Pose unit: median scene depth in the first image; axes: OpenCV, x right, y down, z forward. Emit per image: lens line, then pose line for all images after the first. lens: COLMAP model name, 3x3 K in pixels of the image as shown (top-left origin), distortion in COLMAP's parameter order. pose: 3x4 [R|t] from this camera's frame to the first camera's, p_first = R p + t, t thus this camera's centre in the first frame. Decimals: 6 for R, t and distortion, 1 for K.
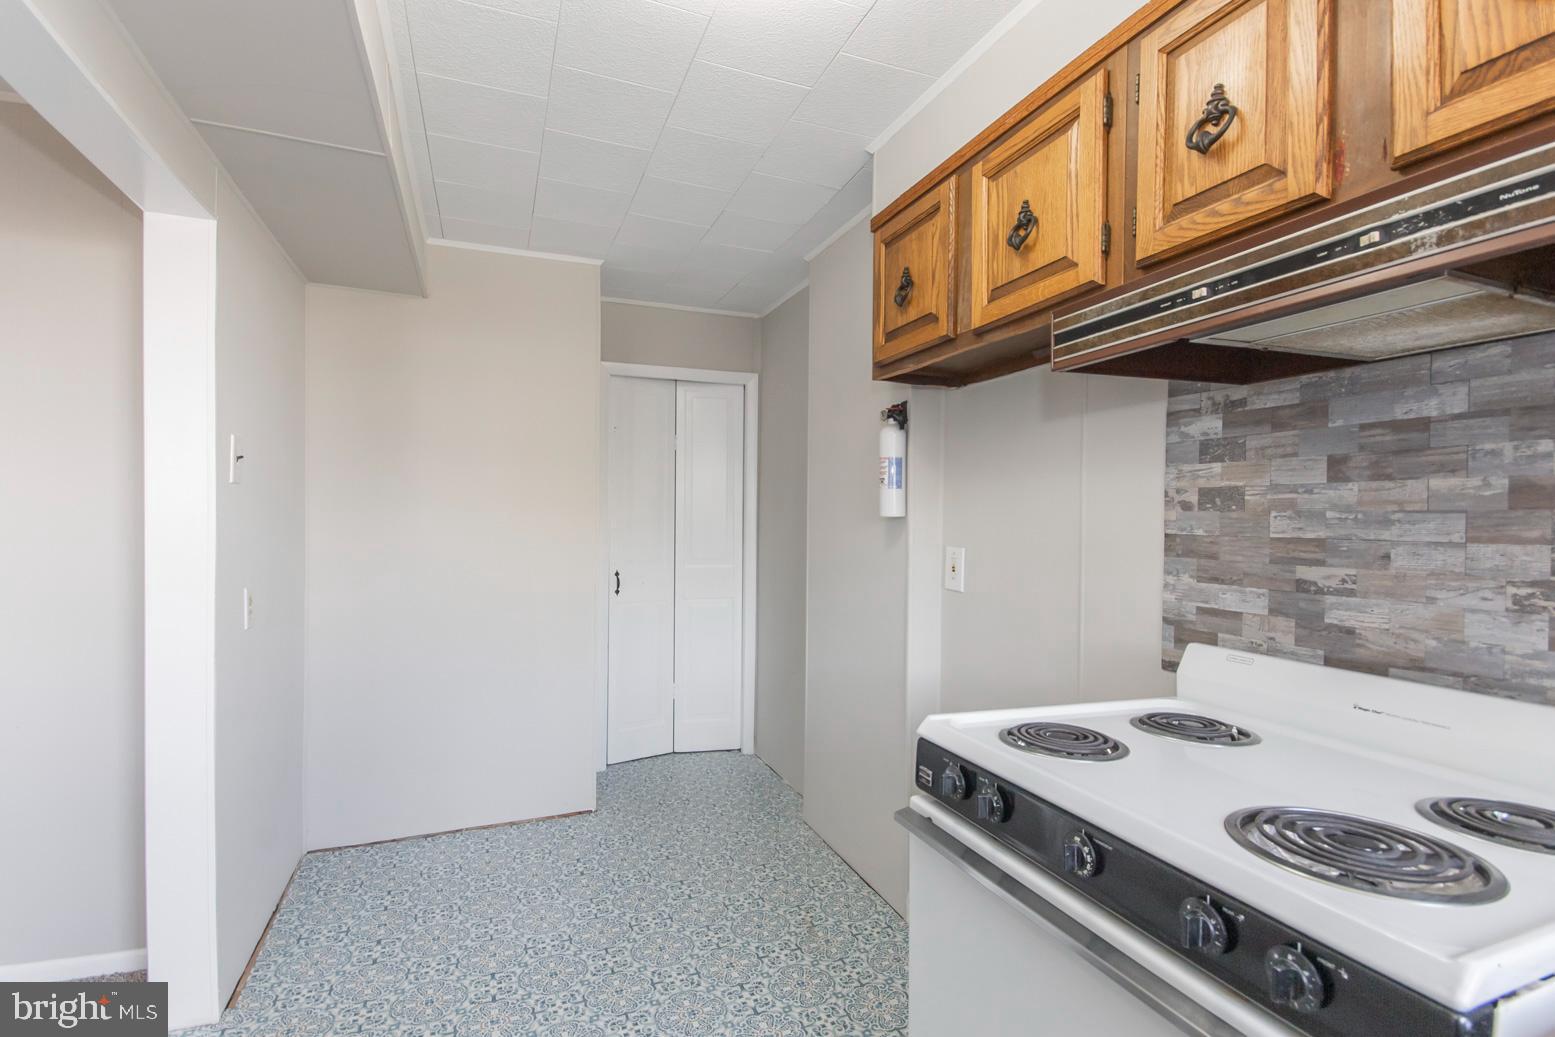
lens RADIAL K [[740.2, 0, 769.2], [0, 740.2, 525.6], [0, 0, 1]] dist [0.030307, -0.015404]
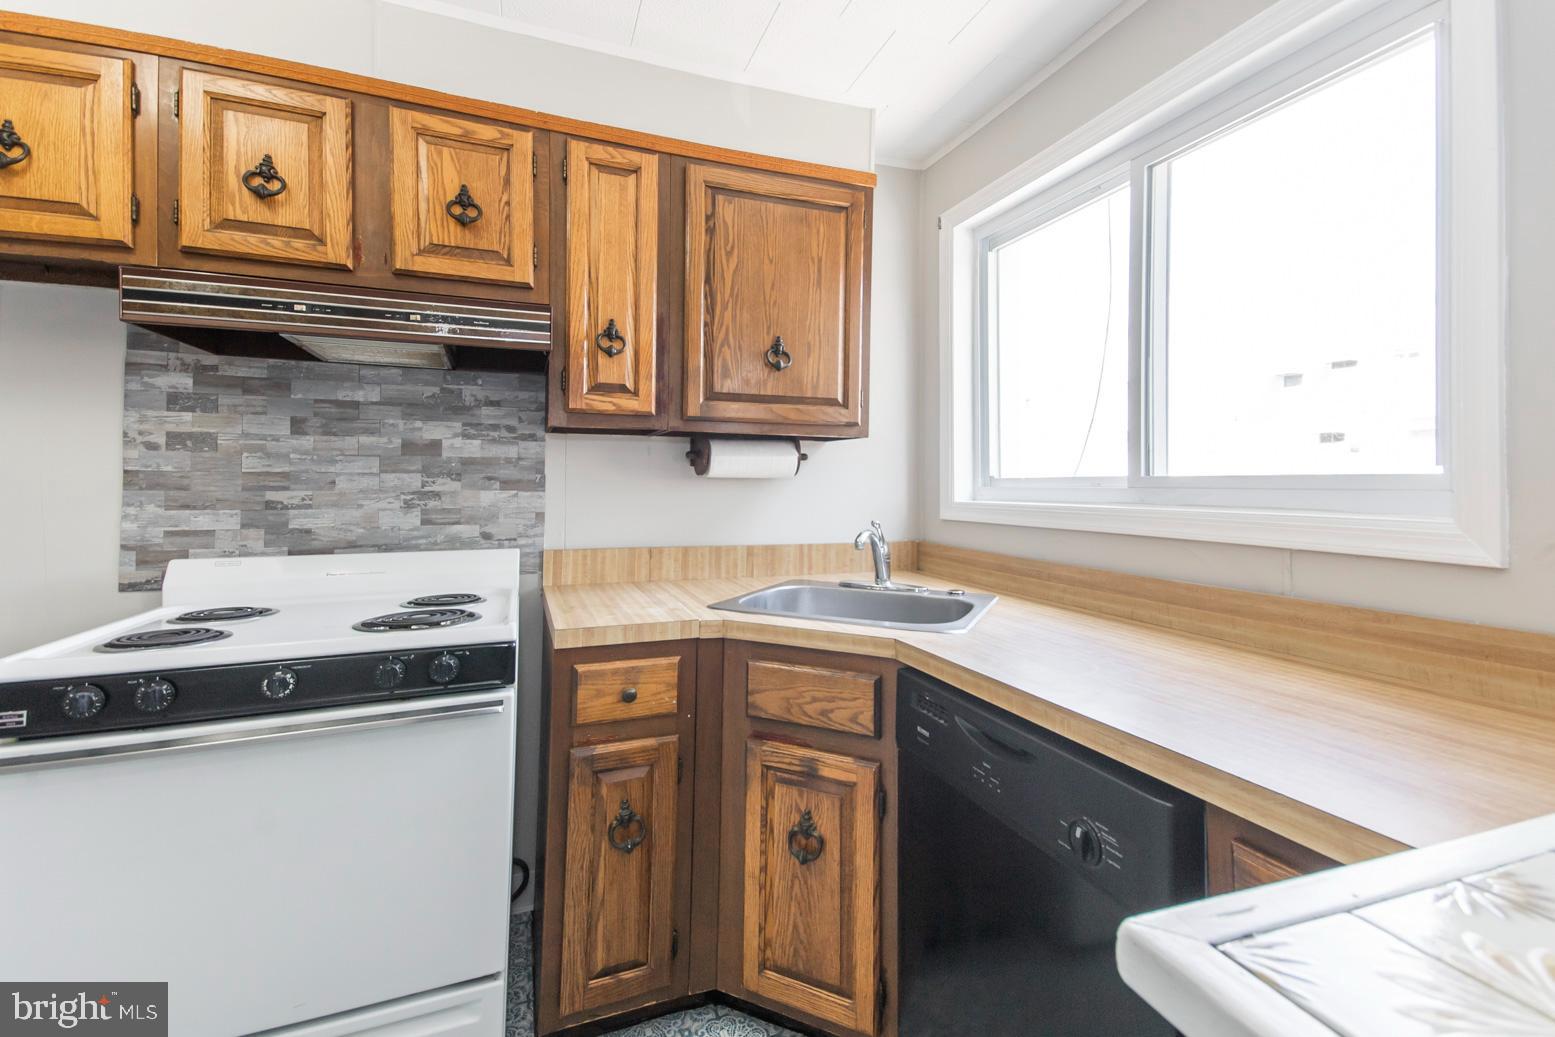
lens RADIAL K [[711.4, 0, 801.2], [0, 711.4, 469.8], [0, 0, 1]] dist [0.065545, -0.020778]
pose [[-0.002324, 0.003883, 0.999990, -0.733231], [0.002645, 0.999989, -0.003877, 0.021859], [-0.999994, 0.002636, -0.002334, -0.015824]]
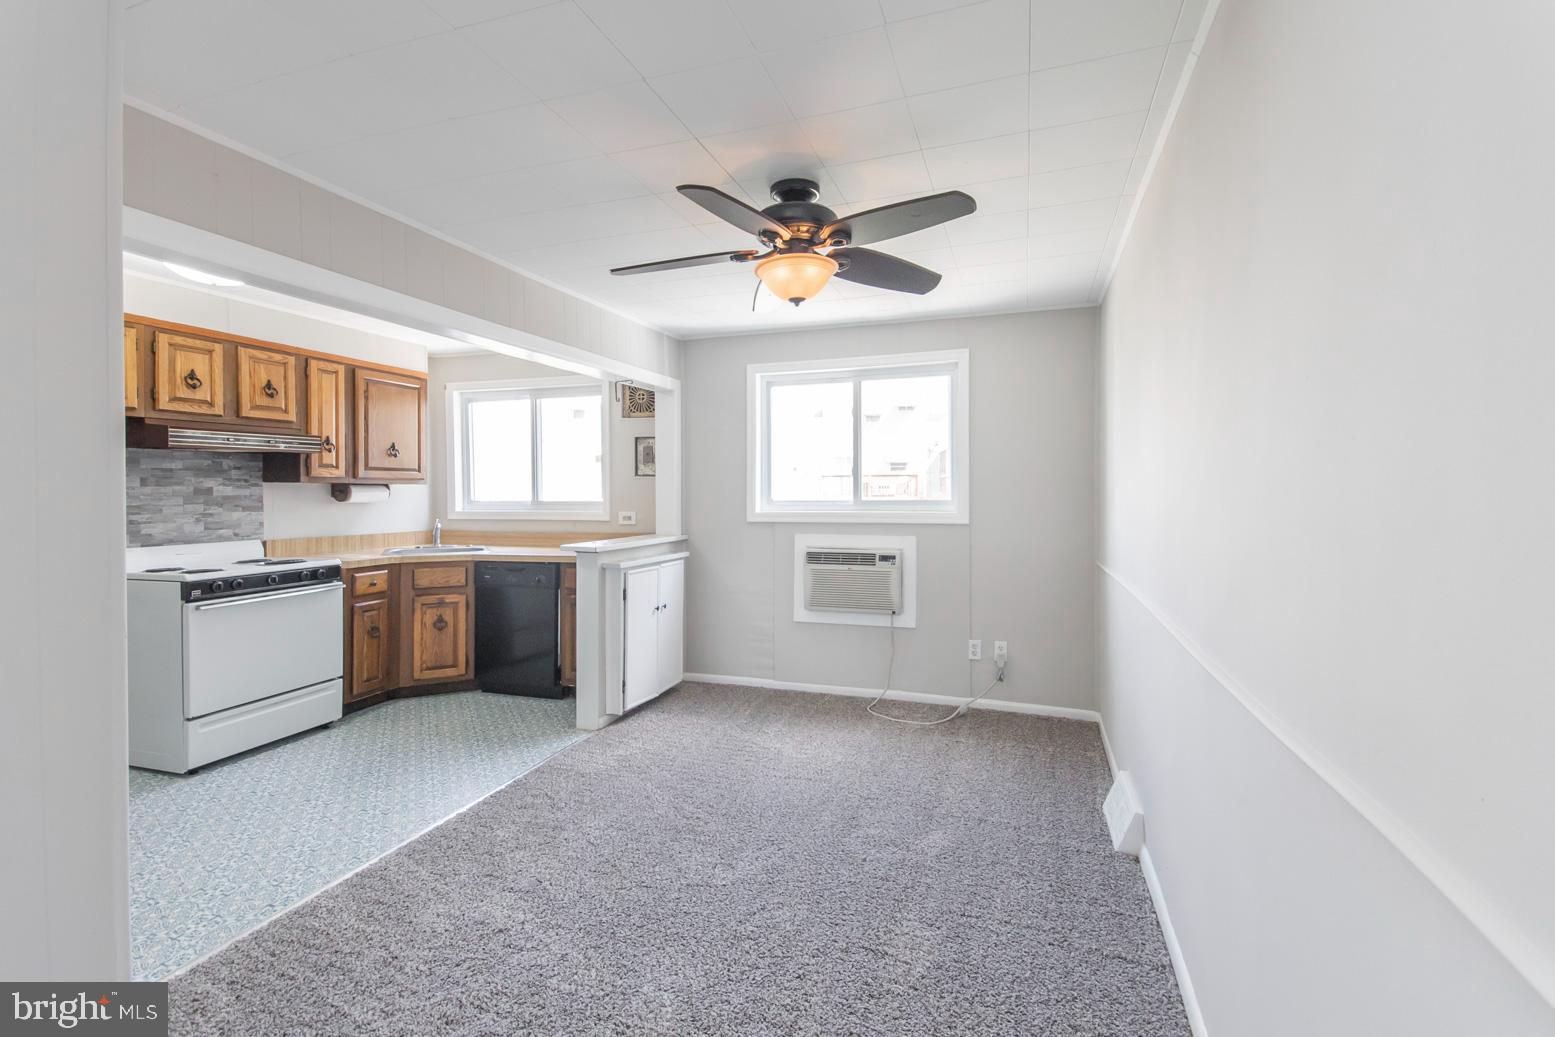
lens RADIAL K [[711.4, 0, 768.9], [0, 711.4, 497.9], [0, 0, 1]] dist [0.065545, -0.020778]
pose [[-0.760403, -0.018407, 0.649190, -3.114916], [-0.002740, 0.999680, 0.025135, -0.093645], [-0.649445, 0.017333, -0.760211, 1.642475]]
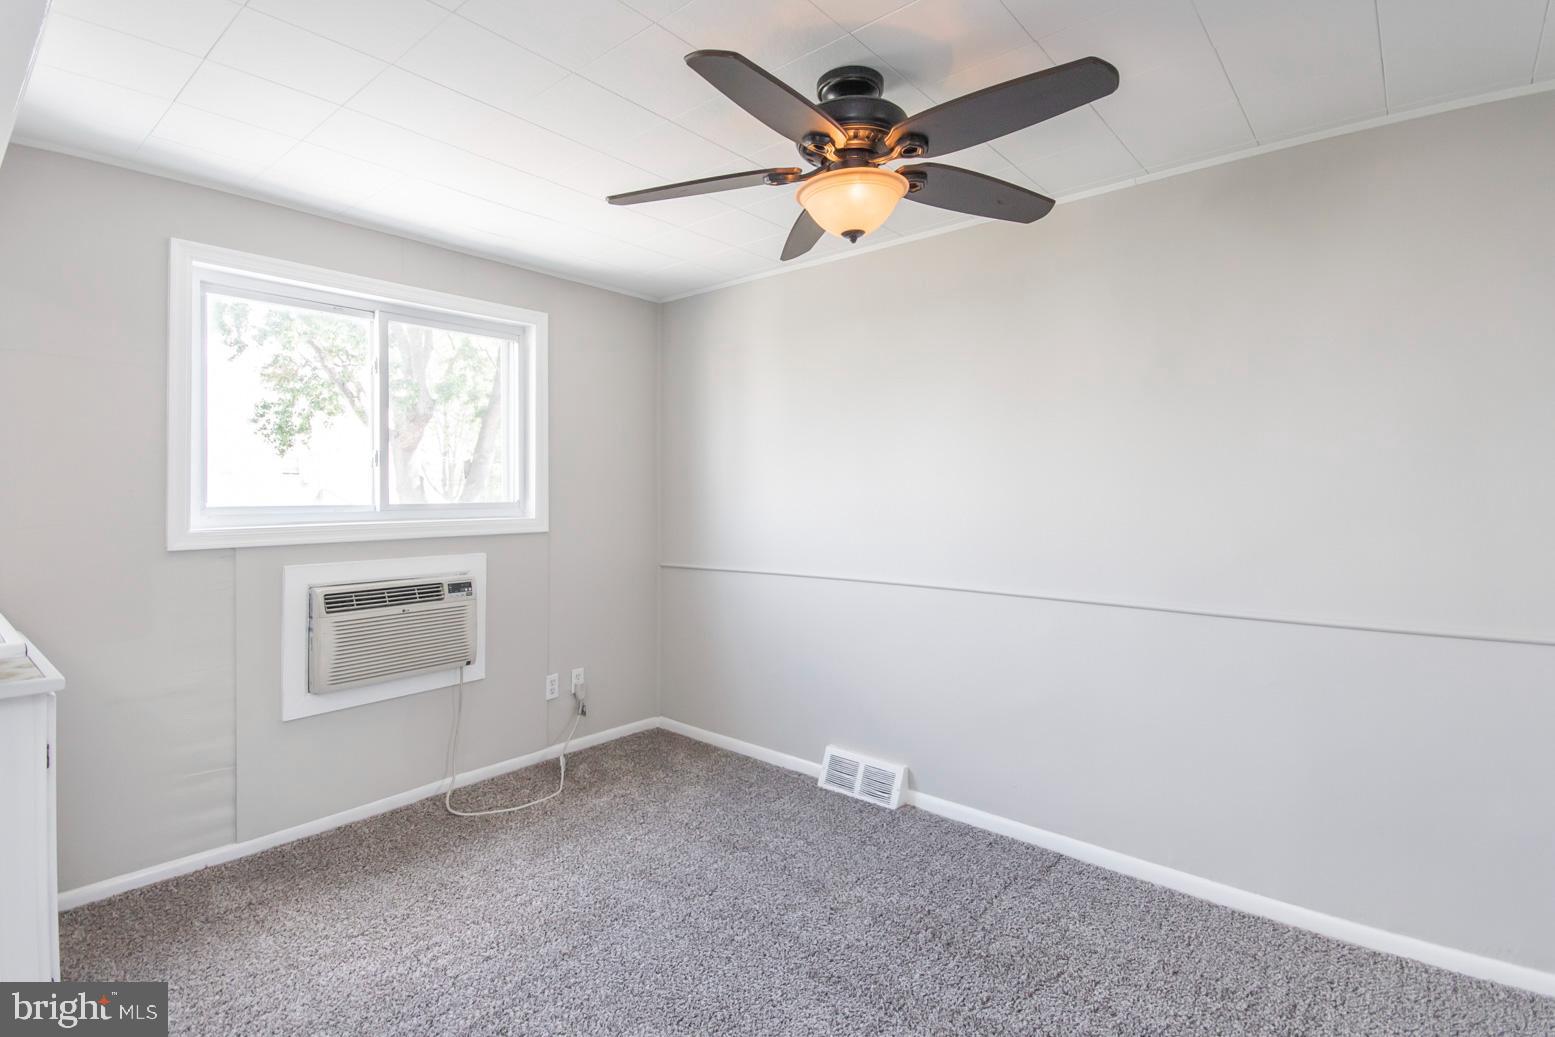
lens RADIAL K [[742.3, 0, 777.5], [0, 742.3, 490.4], [0, 0, 1]] dist [0.015063, -0.000336]
pose [[-0.875879, -0.014141, -0.482324, -1.054808], [-0.015615, 0.999878, -0.000959, -0.056028], [0.482279, 0.006692, -0.875992, 1.356870]]
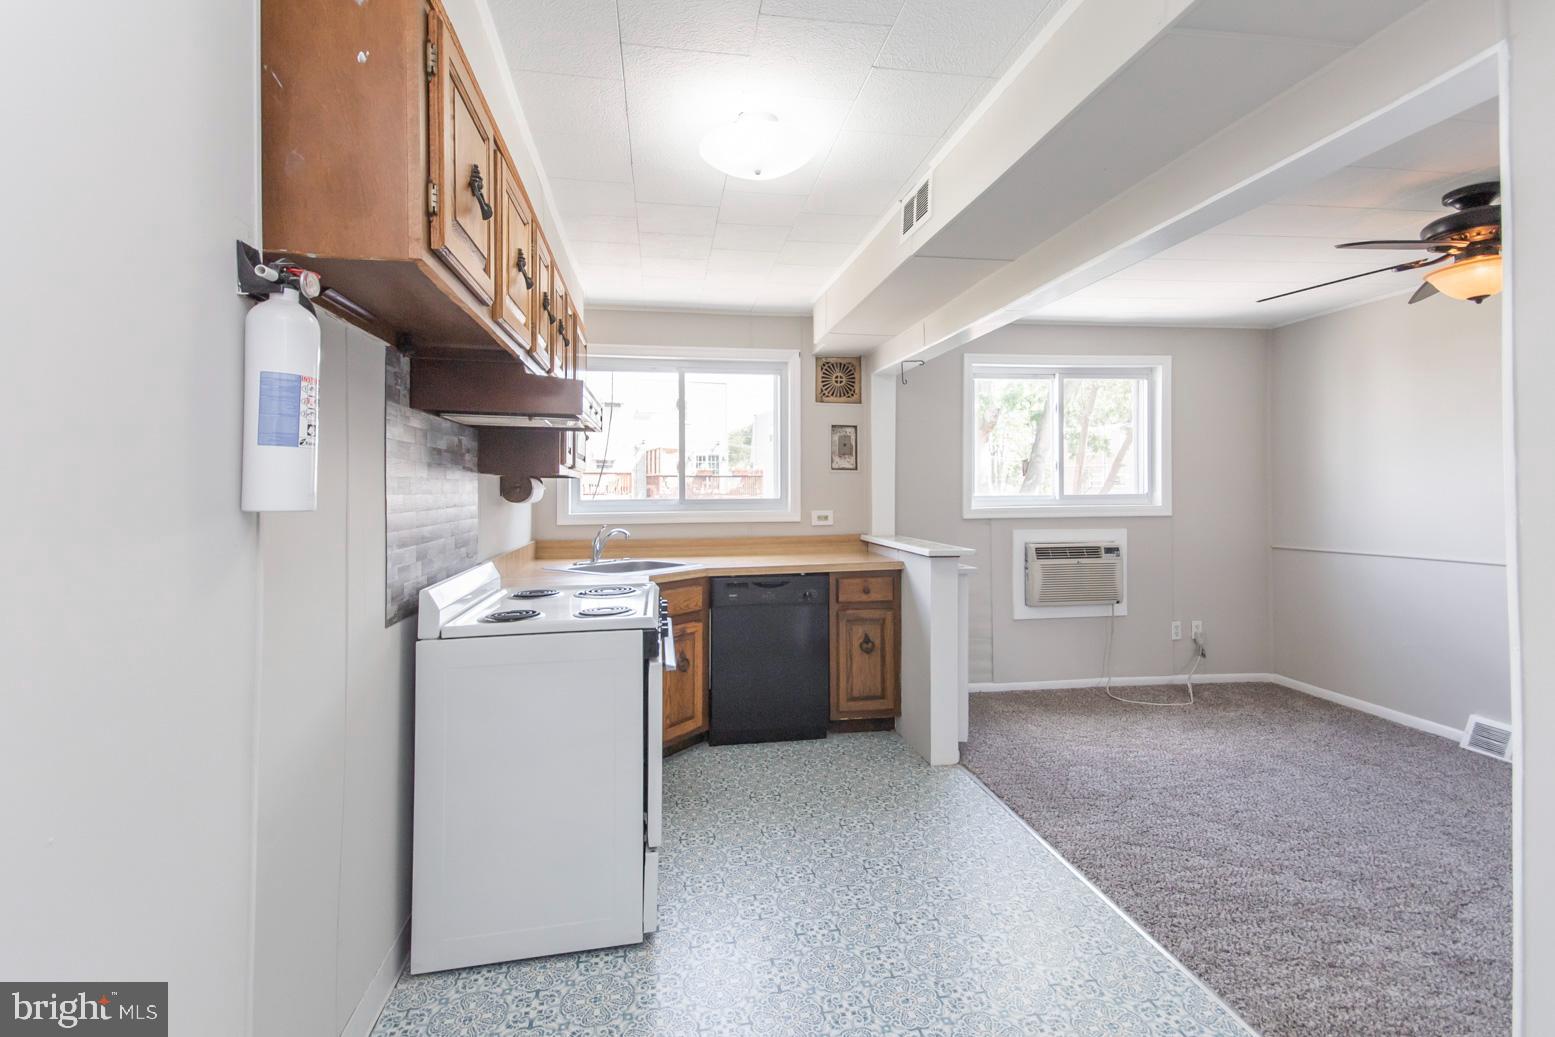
lens RADIAL K [[711.4, 0, 770.8], [0, 711.4, 482.1], [0, 0, 1]] dist [0.065545, -0.020778]
pose [[-0.978438, -0.006762, 0.206432, -0.404282], [-0.006525, 0.999977, 0.001830, -0.056184], [-0.206439, 0.000443, -0.978459, 2.549883]]
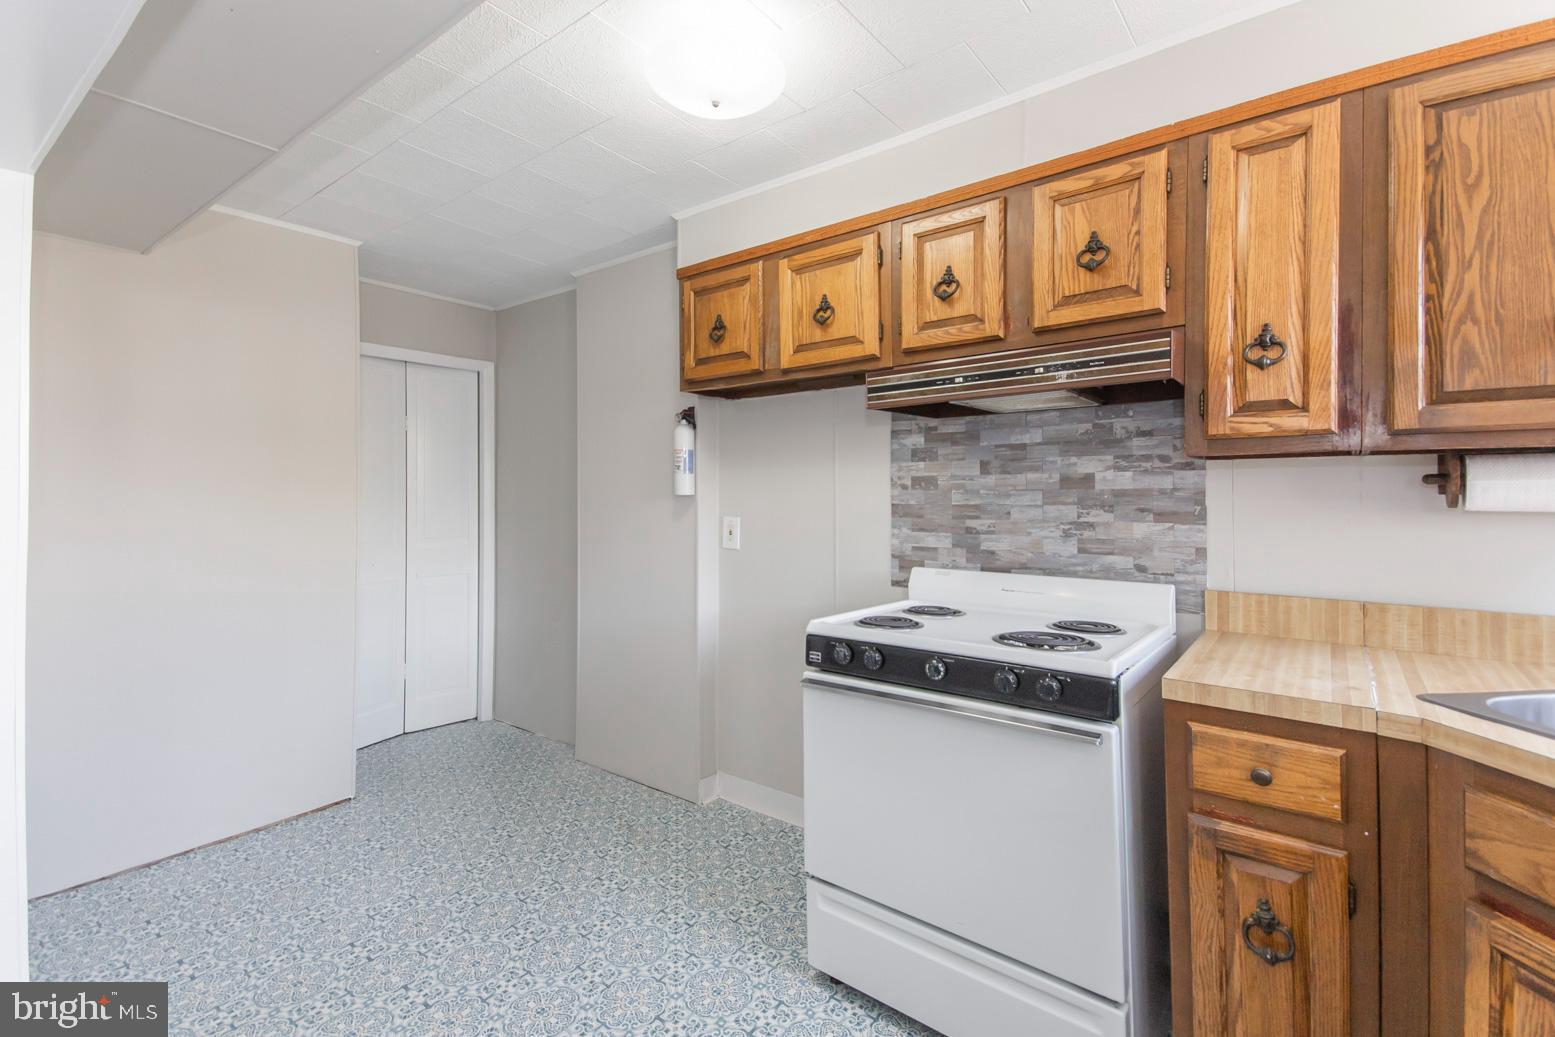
lens RADIAL K [[711.4, 0, 758.1], [0, 711.4, 489.3], [0, 0, 1]] dist [0.065545, -0.020778]
pose [[0.865264, -0.009528, 0.501226, -0.654377], [0.016991, 0.999802, -0.010326, -0.011864], [-0.501029, 0.017451, 0.865255, -0.281479]]
